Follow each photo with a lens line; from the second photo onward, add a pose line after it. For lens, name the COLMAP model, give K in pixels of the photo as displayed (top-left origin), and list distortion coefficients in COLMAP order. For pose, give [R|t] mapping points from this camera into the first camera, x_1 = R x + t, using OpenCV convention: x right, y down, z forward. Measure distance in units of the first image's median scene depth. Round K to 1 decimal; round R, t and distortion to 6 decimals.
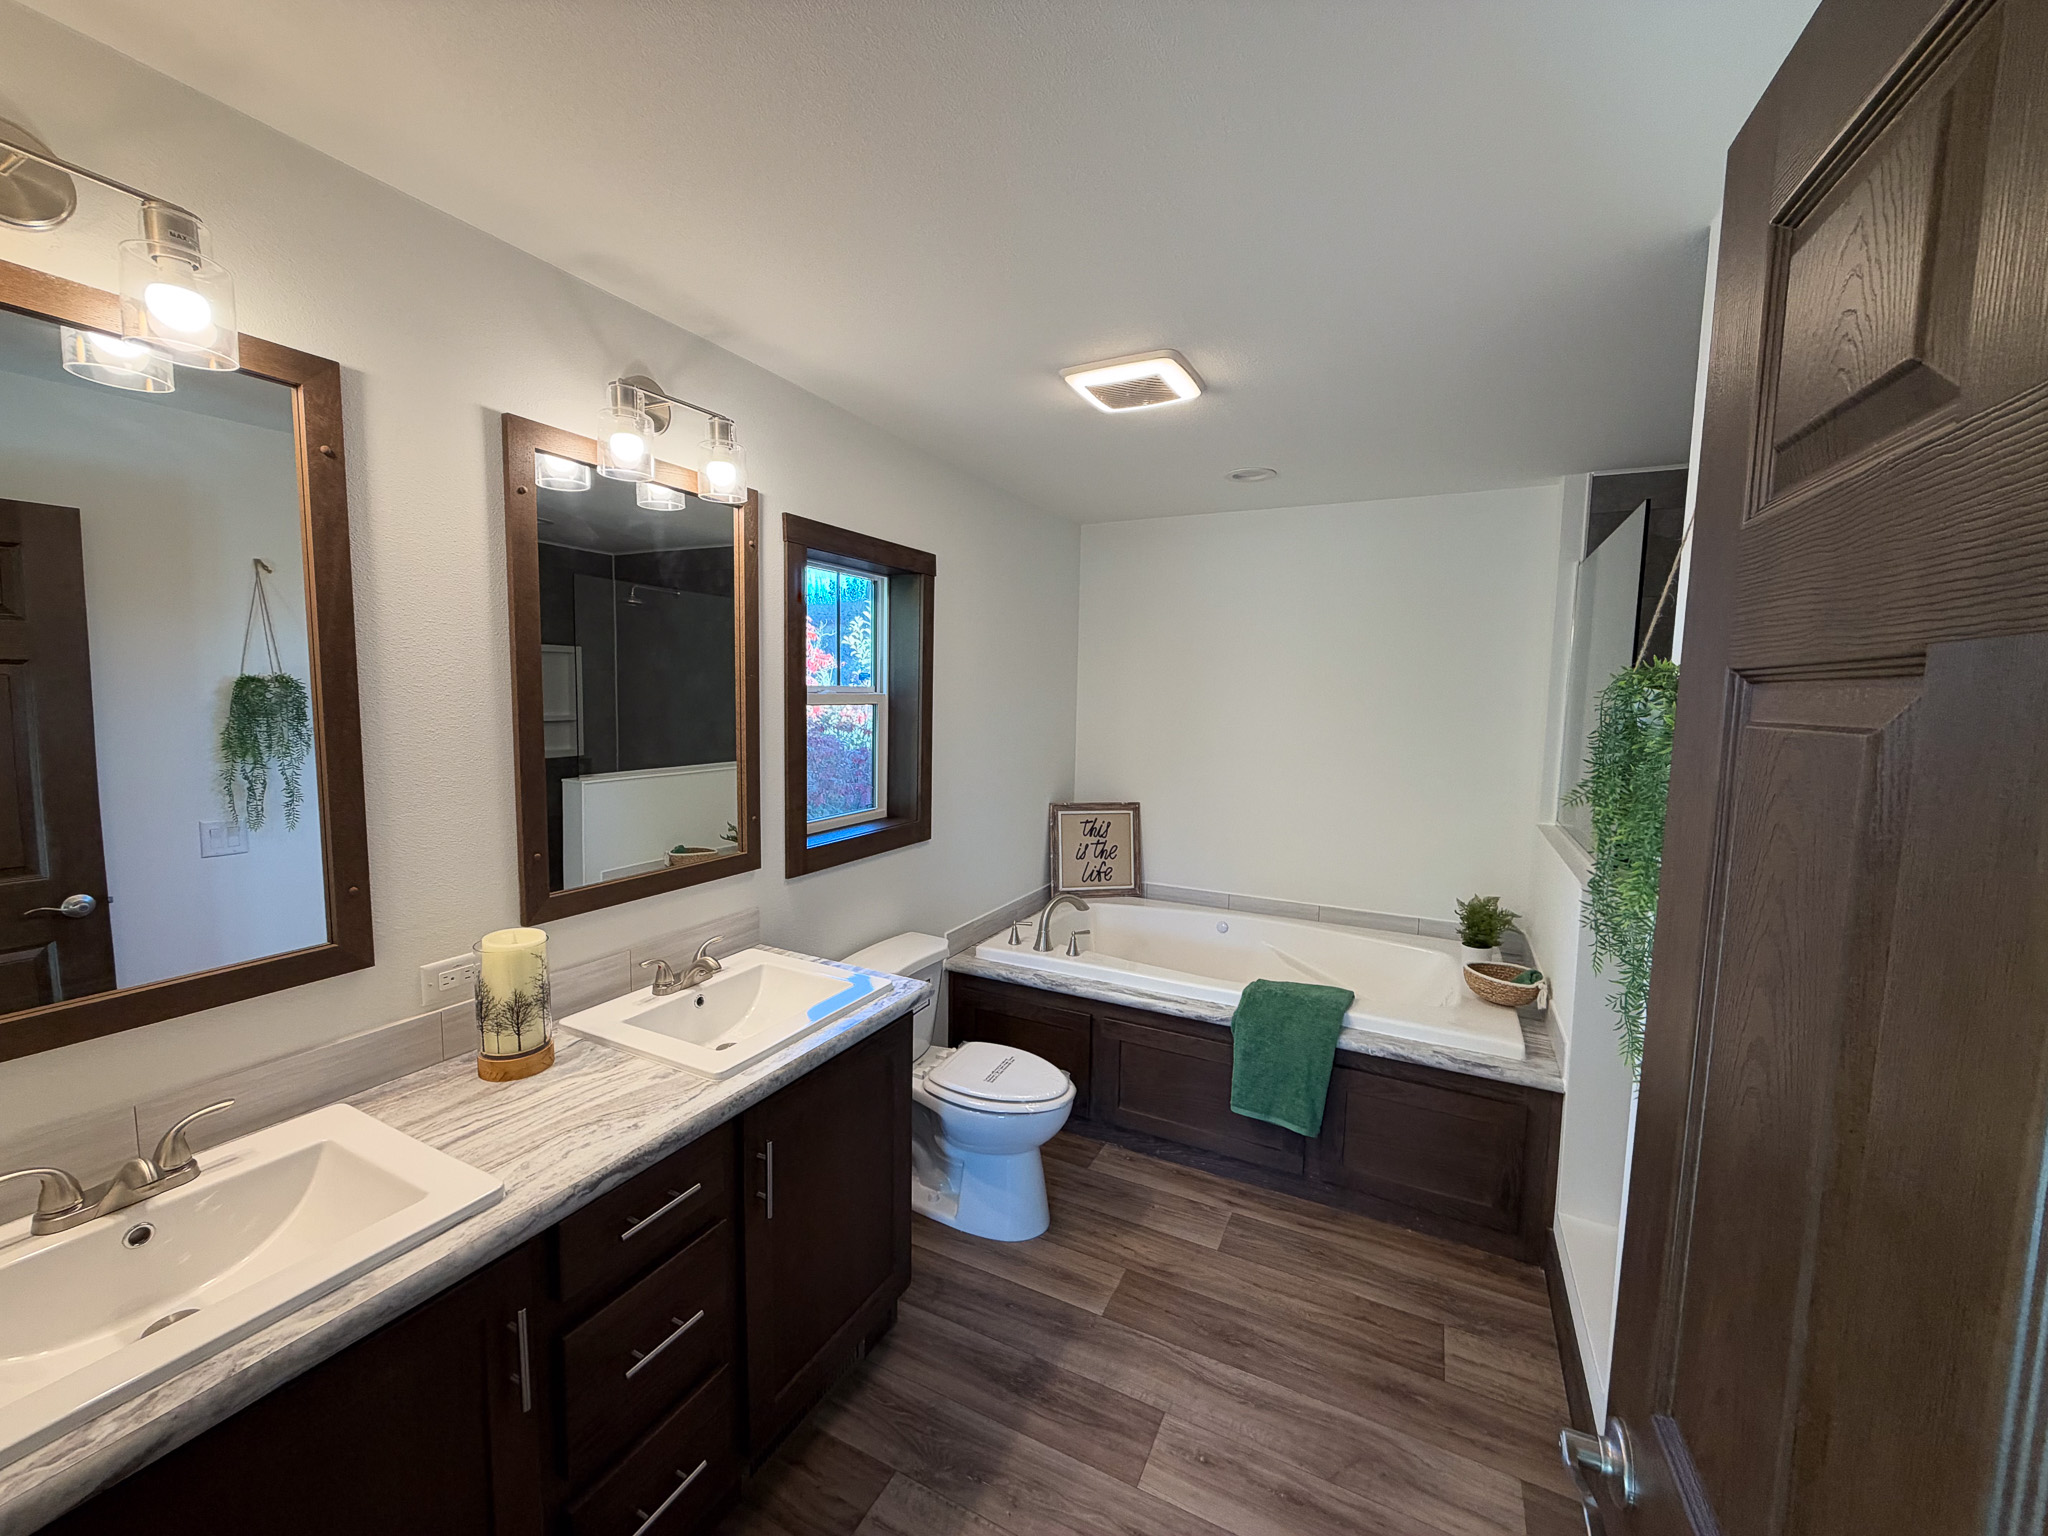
lens RADIAL K [[817.5, 0, 1022.7], [0, 817.5, 766.0], [0, 0, 1]] dist [-0.000388, 0.000133]
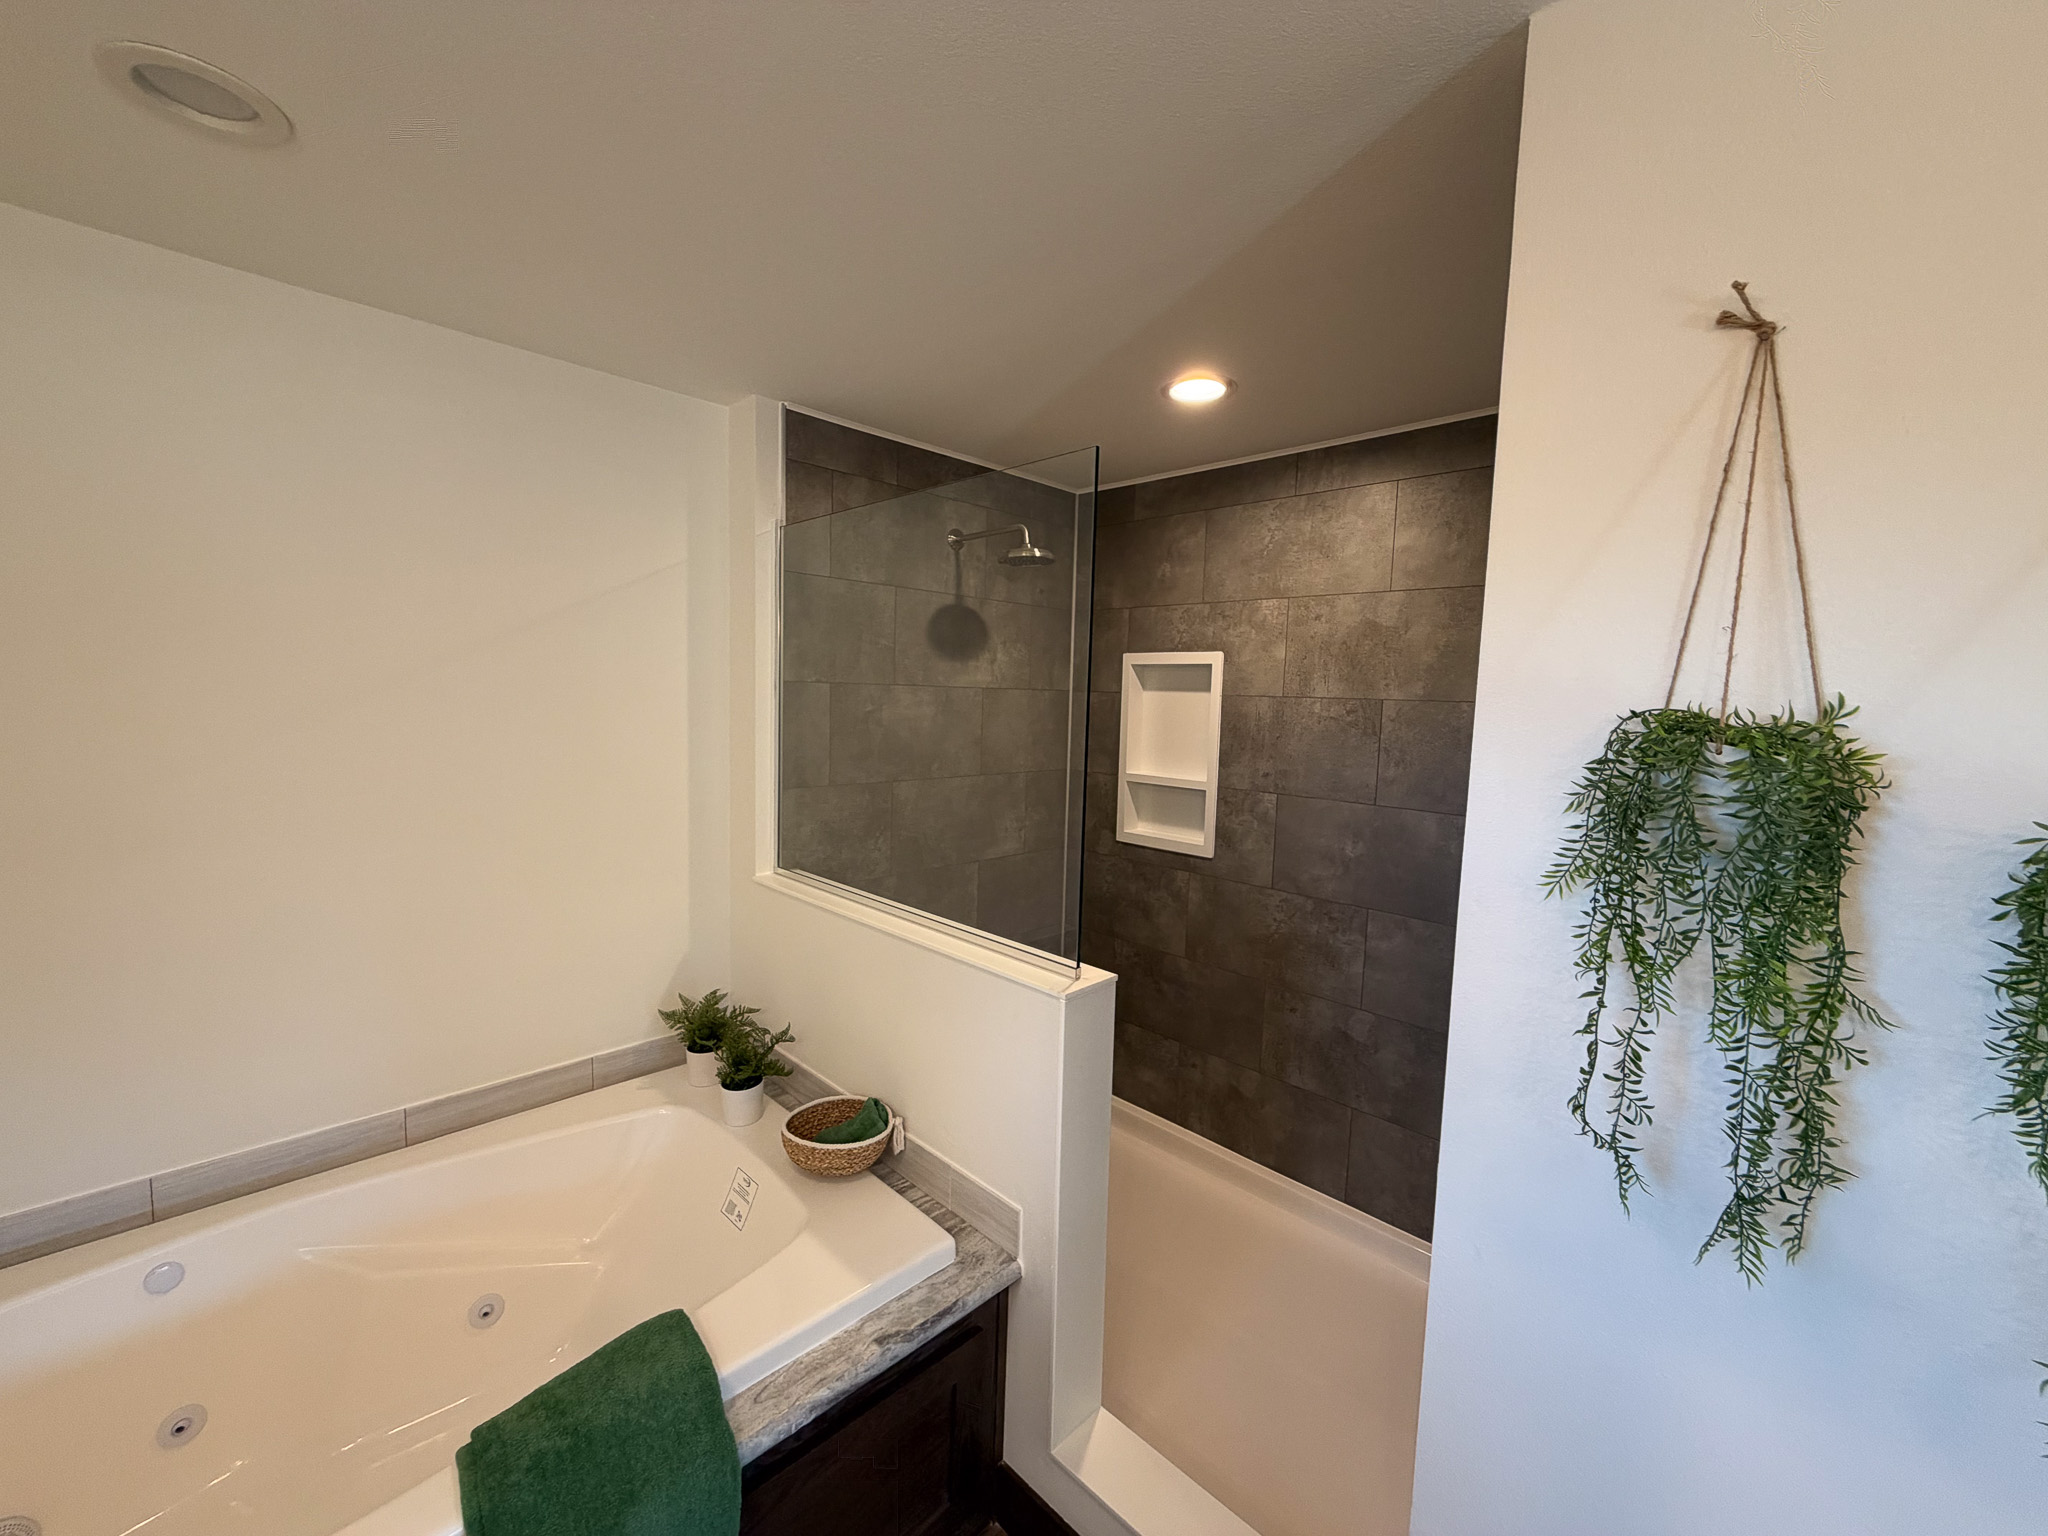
lens RADIAL K [[817.5, 0, 1022.0], [0, 817.5, 768.6], [0, 0, 1]] dist [-0.000388, 0.000133]
pose [[0.304859, -0.093533, 0.947793, 0.023335], [0.053667, 0.995272, 0.080957, -0.088233], [-0.950884, 0.026184, 0.308438, 0.668402]]
